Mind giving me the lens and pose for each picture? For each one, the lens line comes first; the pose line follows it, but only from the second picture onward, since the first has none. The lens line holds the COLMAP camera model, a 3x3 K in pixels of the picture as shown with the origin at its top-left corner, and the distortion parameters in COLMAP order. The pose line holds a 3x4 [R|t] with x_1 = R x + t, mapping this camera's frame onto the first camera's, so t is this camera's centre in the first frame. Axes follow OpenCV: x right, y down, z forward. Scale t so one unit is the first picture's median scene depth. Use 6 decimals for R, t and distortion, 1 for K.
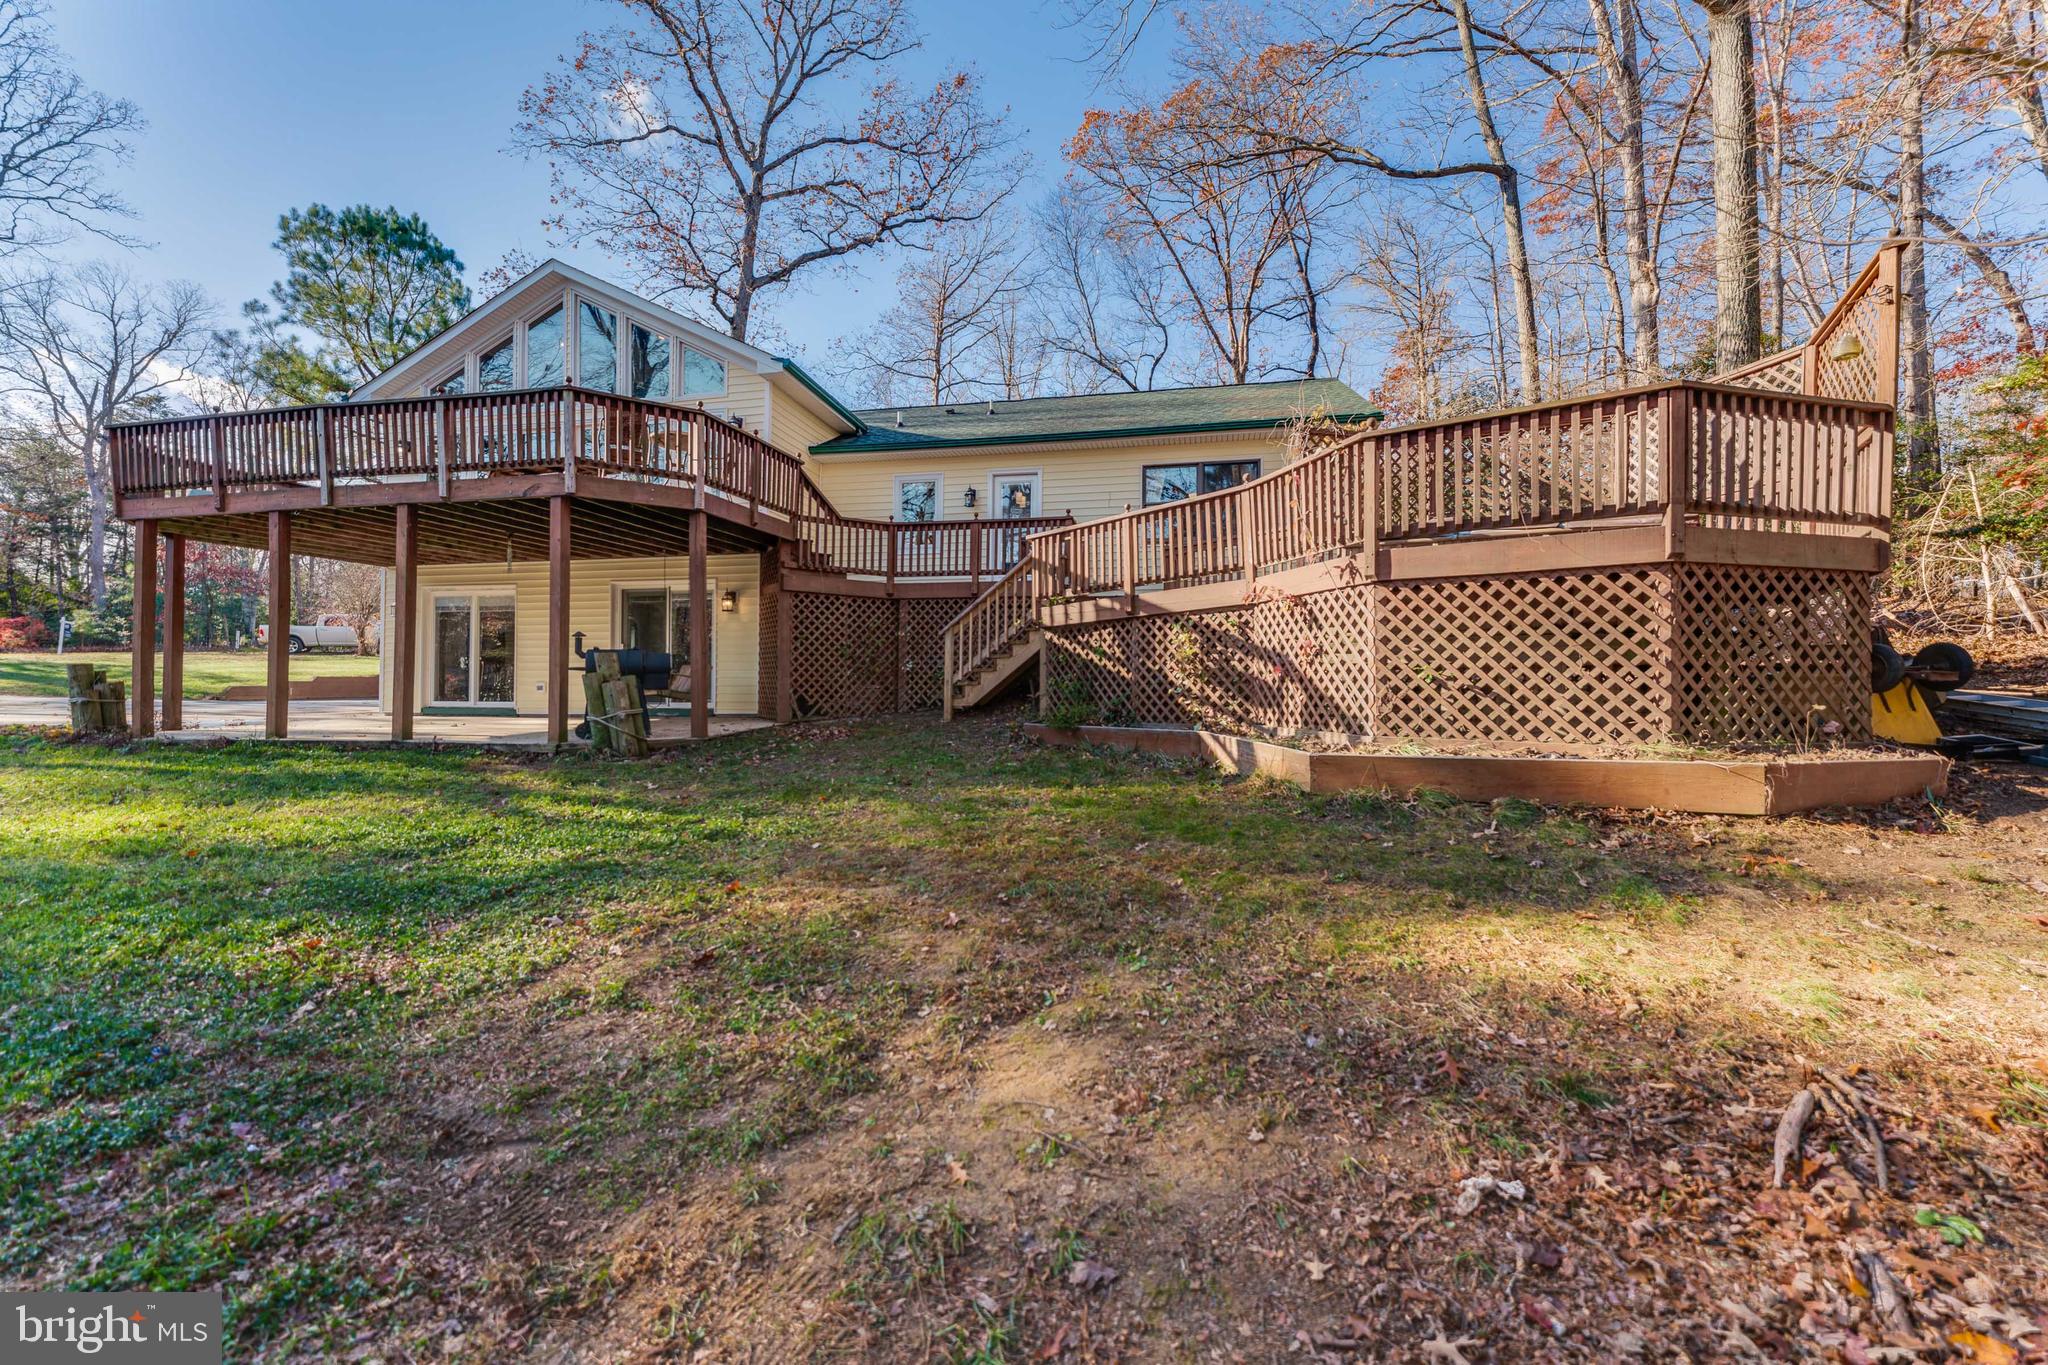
lens RADIAL K [[835.6, 0, 1025.1], [0, 835.6, 672.9], [0, 0, 1]] dist [-0.003139, -0.000290]
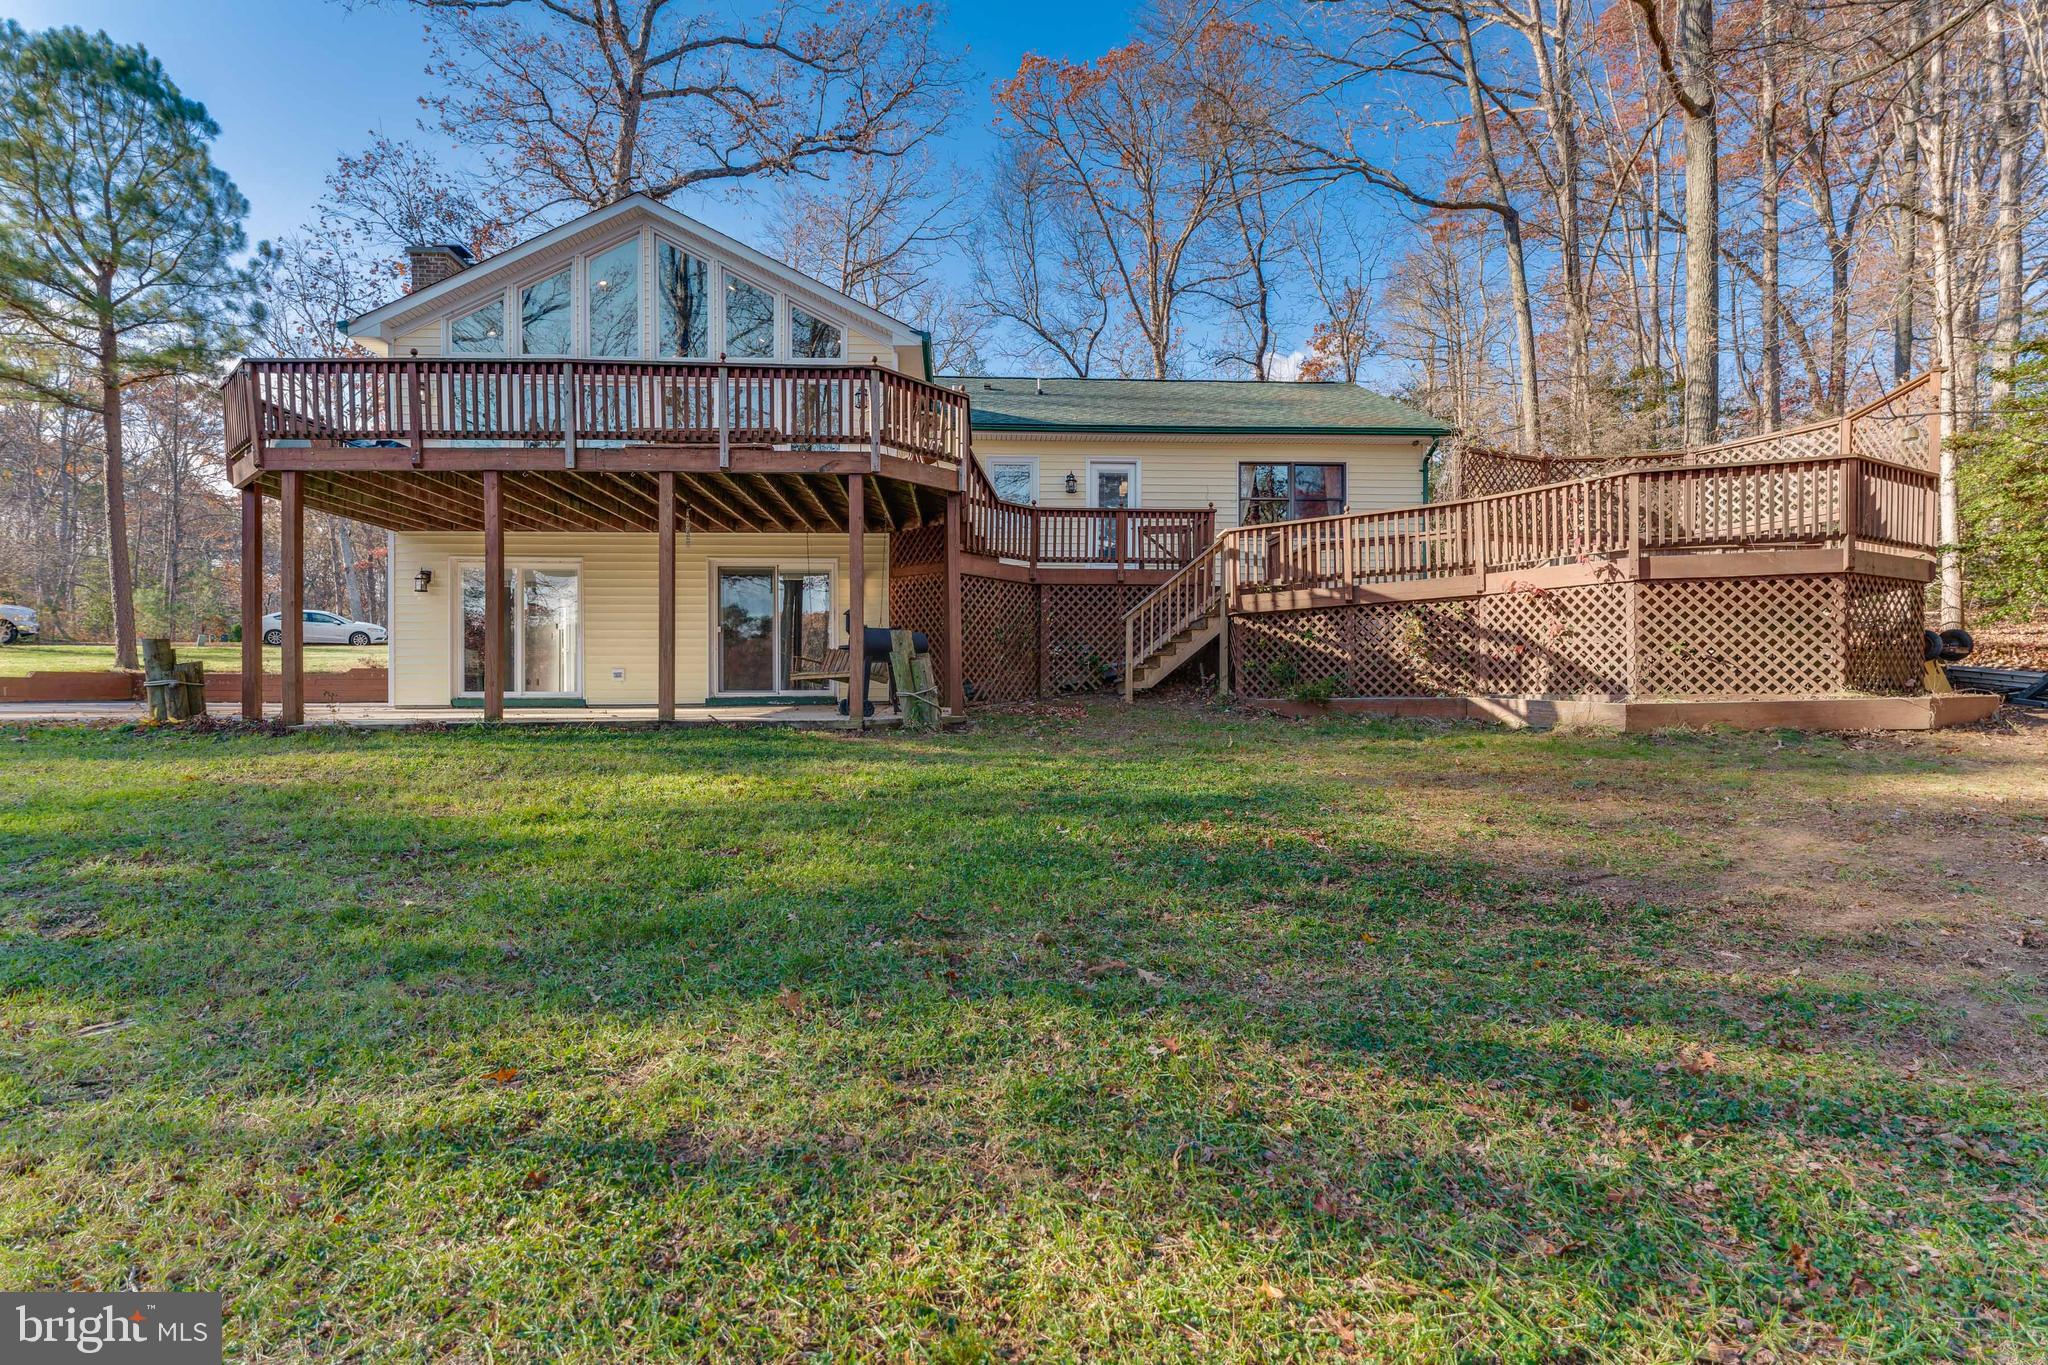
lens RADIAL K [[1011.5, 0, 1013.9], [0, 1011.5, 689.6], [0, 0, 1]] dist [-0.000346, -0.002770]
pose [[0.965251, -0.004191, 0.261290, -0.684856], [0.001568, 0.999946, 0.010245, 0.034766], [-0.261319, -0.009479, 0.965206, -0.223129]]
